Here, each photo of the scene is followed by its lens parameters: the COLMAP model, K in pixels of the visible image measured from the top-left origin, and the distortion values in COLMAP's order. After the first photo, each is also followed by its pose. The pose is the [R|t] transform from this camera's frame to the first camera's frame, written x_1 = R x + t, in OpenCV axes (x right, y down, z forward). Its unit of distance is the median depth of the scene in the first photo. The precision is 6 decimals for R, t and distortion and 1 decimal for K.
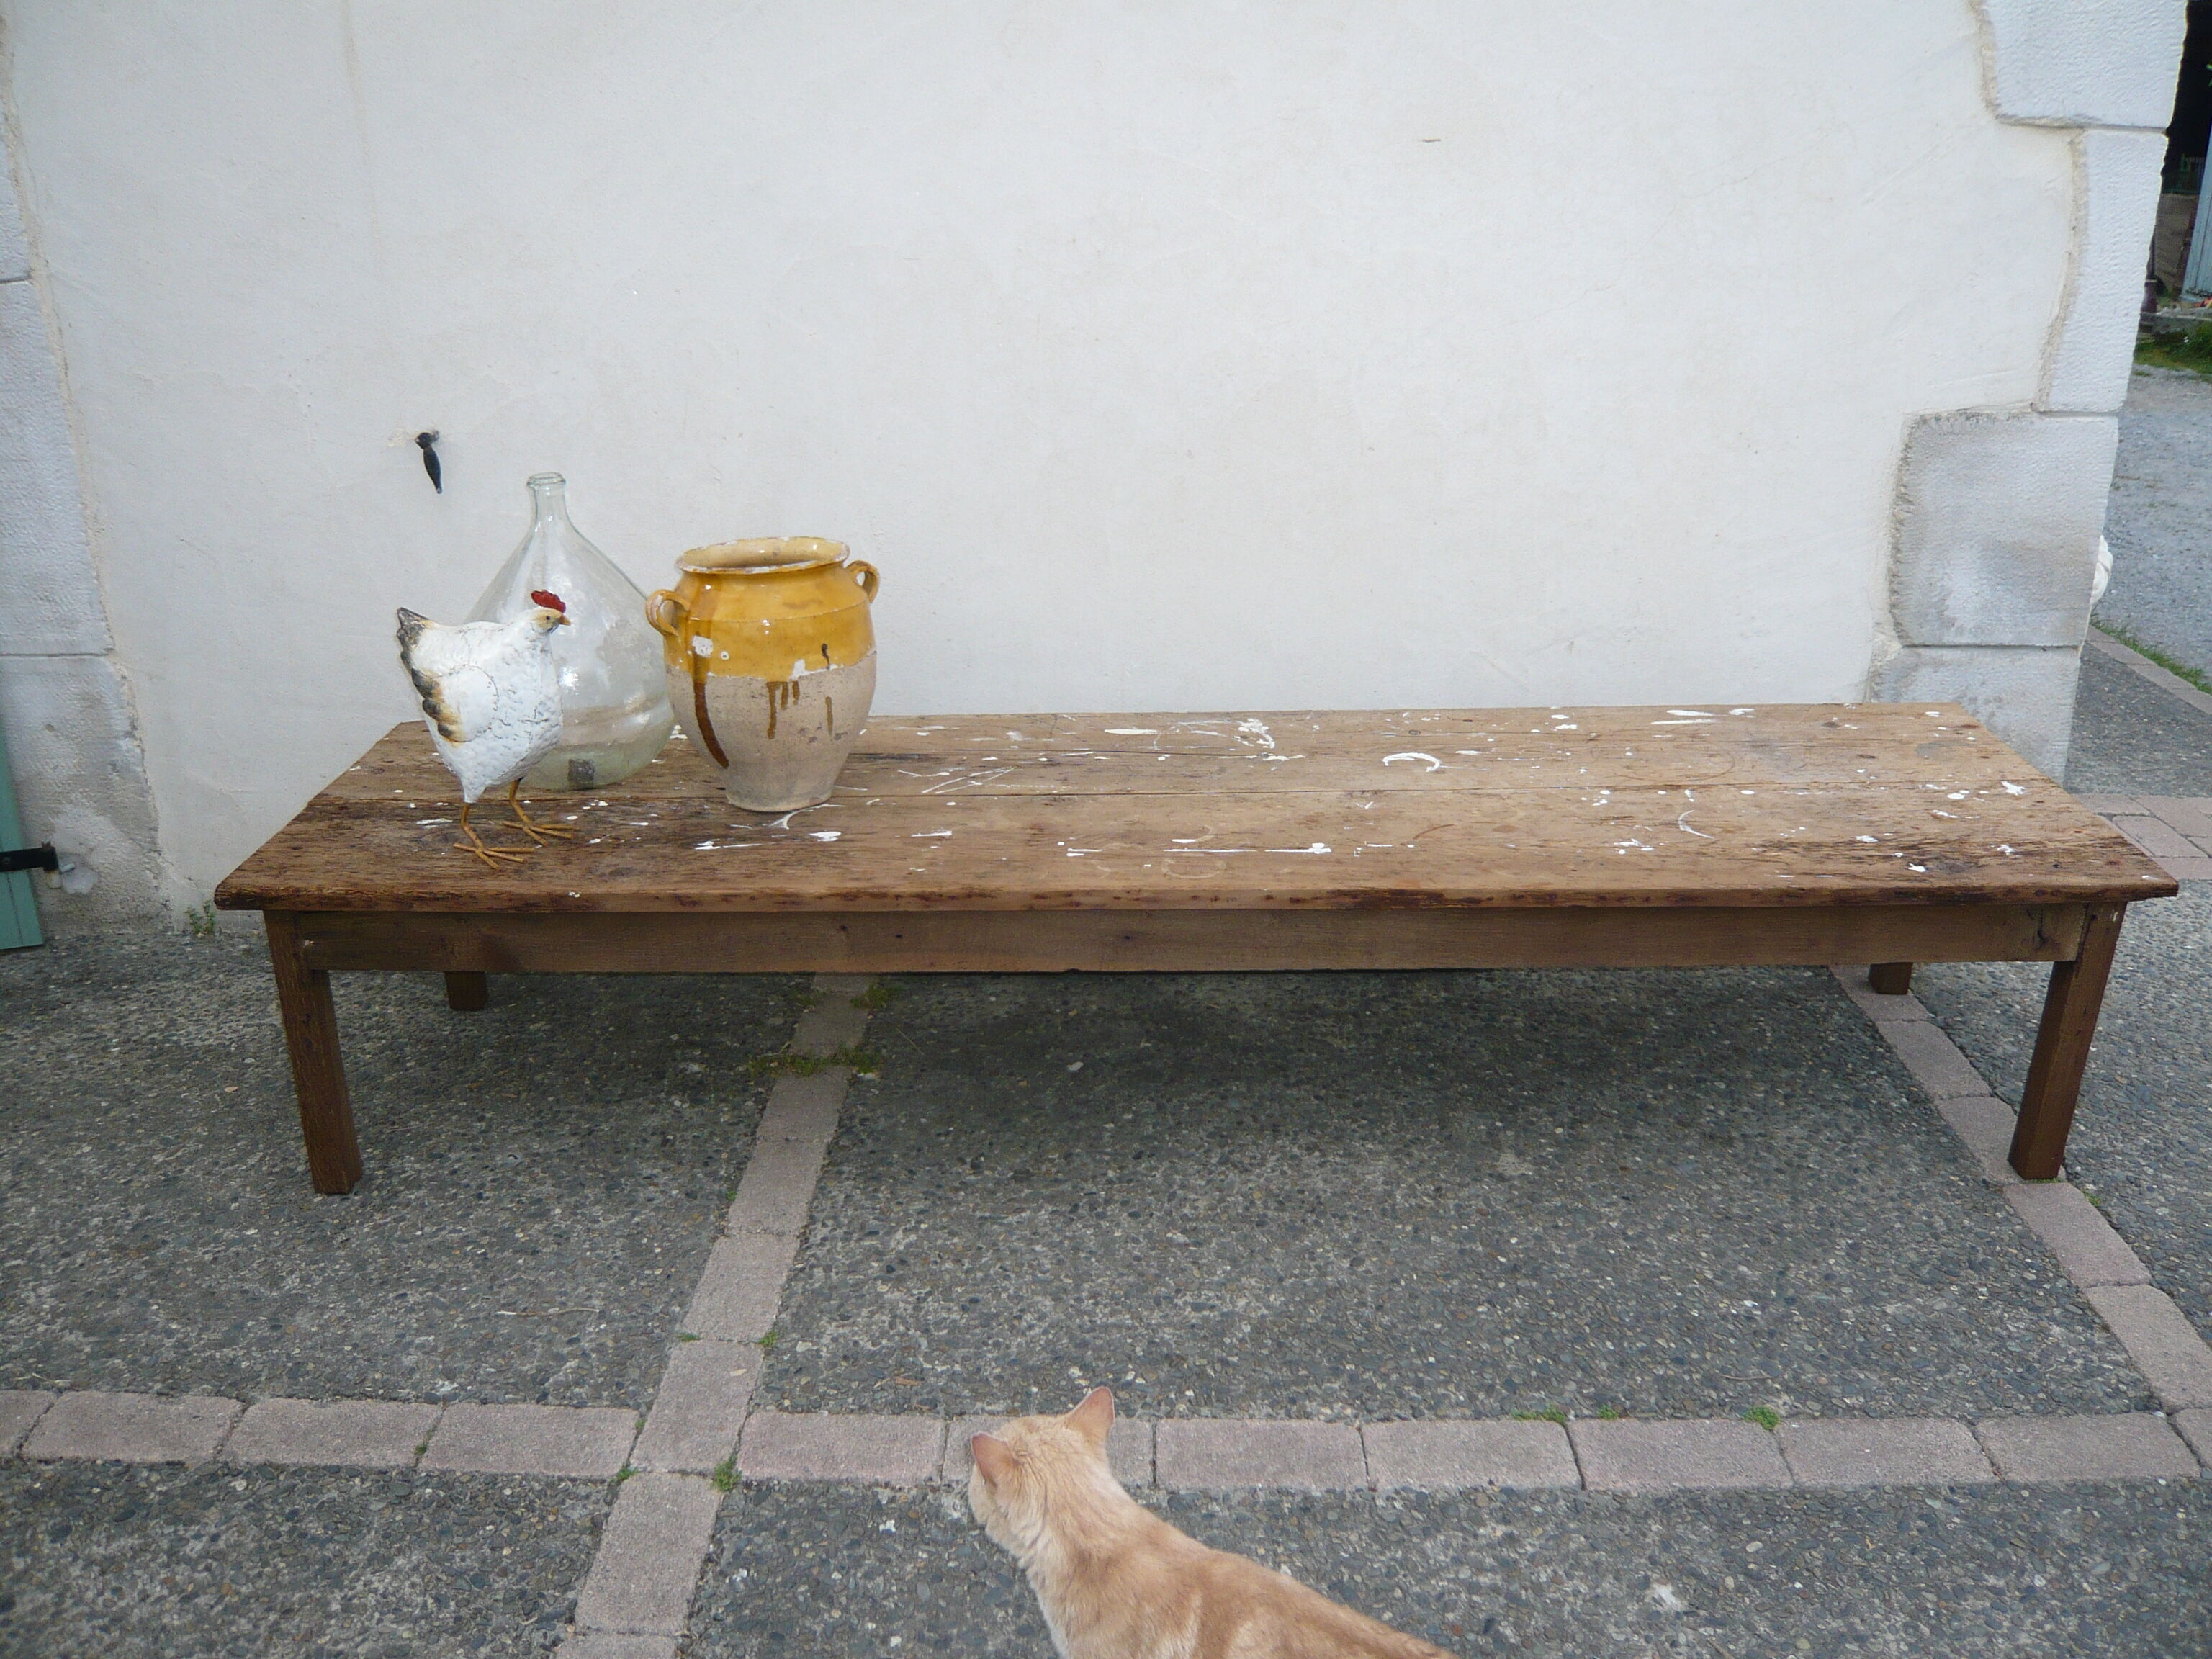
lens RADIAL K [[1865.4, 0, 1112.8], [0, 1865.4, 827.9], [0, 0, 1]] dist [-0.093750, 0.033191]
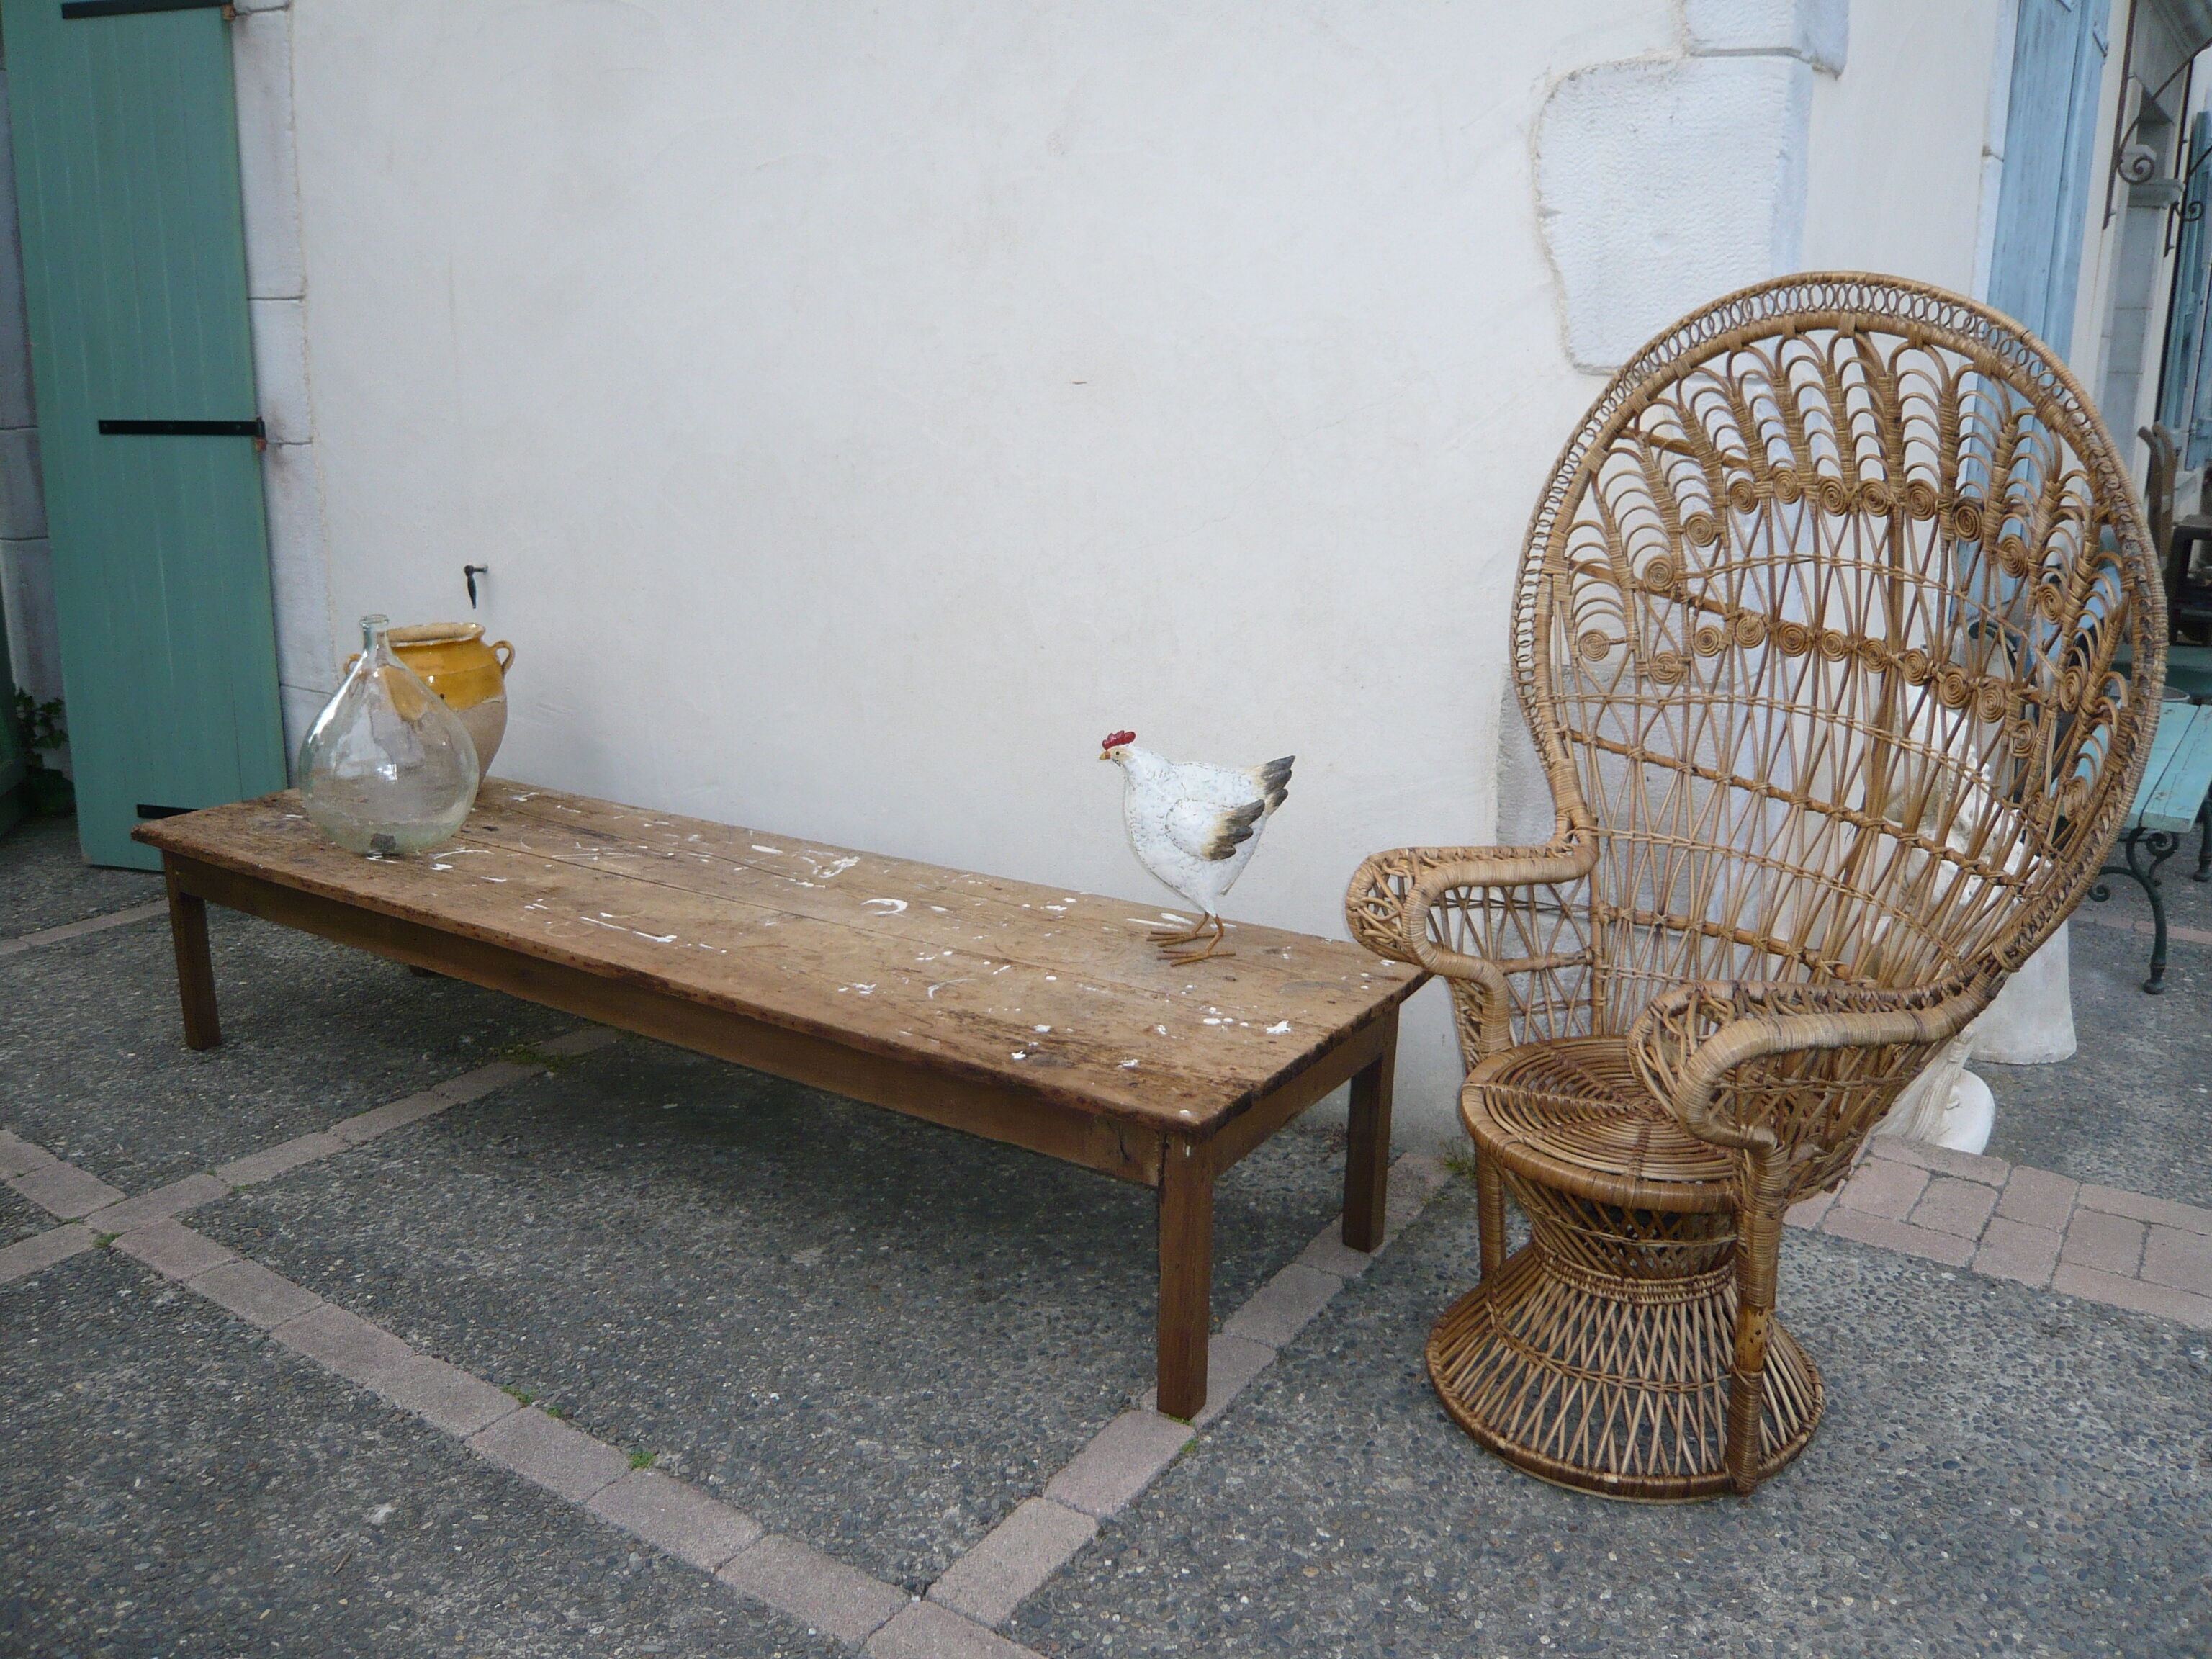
lens RADIAL K [[1865.4, 0, 1100.7], [0, 1865.4, 822.0], [0, 0, 1]] dist [-0.093750, 0.033191]
pose [[0.834552, 0.151638, -0.529650, 0.973314], [-0.211149, 0.976001, -0.053273, -0.058881], [0.508861, 0.156294, 0.846542, 0.089446]]
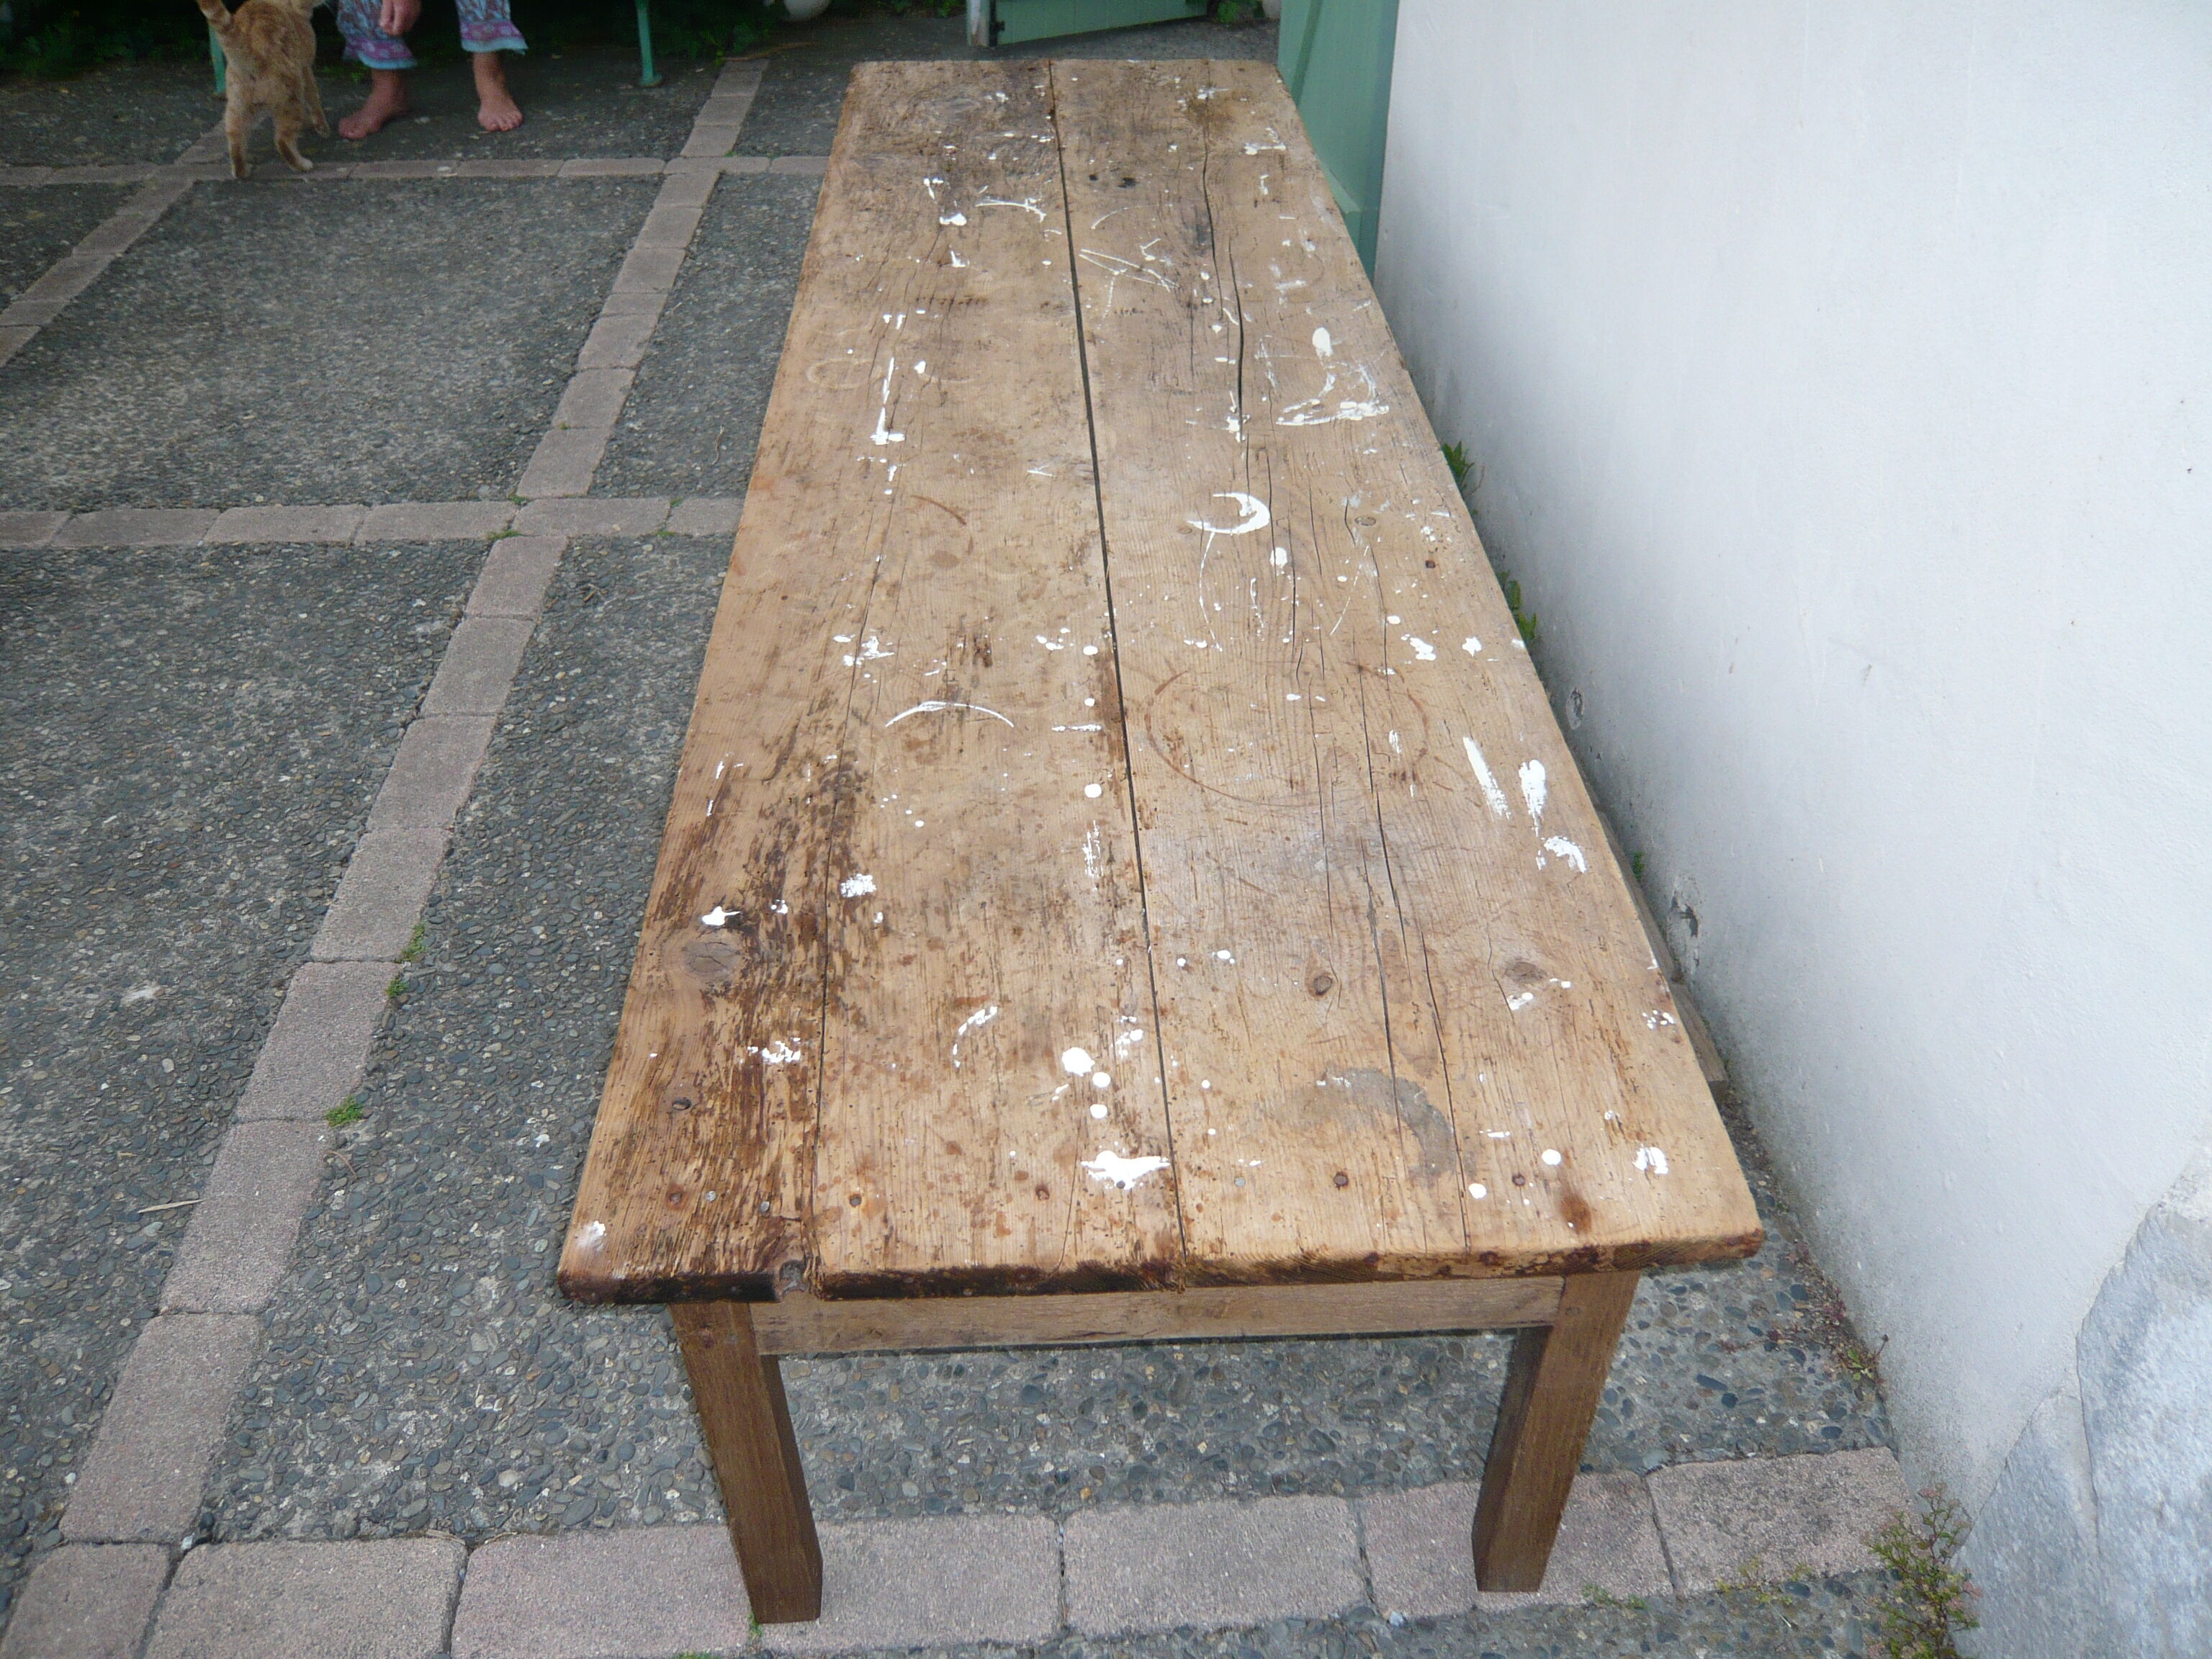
lens RADIAL K [[1865.4, 0, 1112.5], [0, 1865.4, 845.0], [0, 0, 1]] dist [-0.093750, 0.033191]
pose [[0.049540, 0.622624, -0.780952, 0.823026], [-0.376695, 0.735814, 0.562742, -0.334991], [0.925012, 0.266302, 0.270992, 0.903705]]
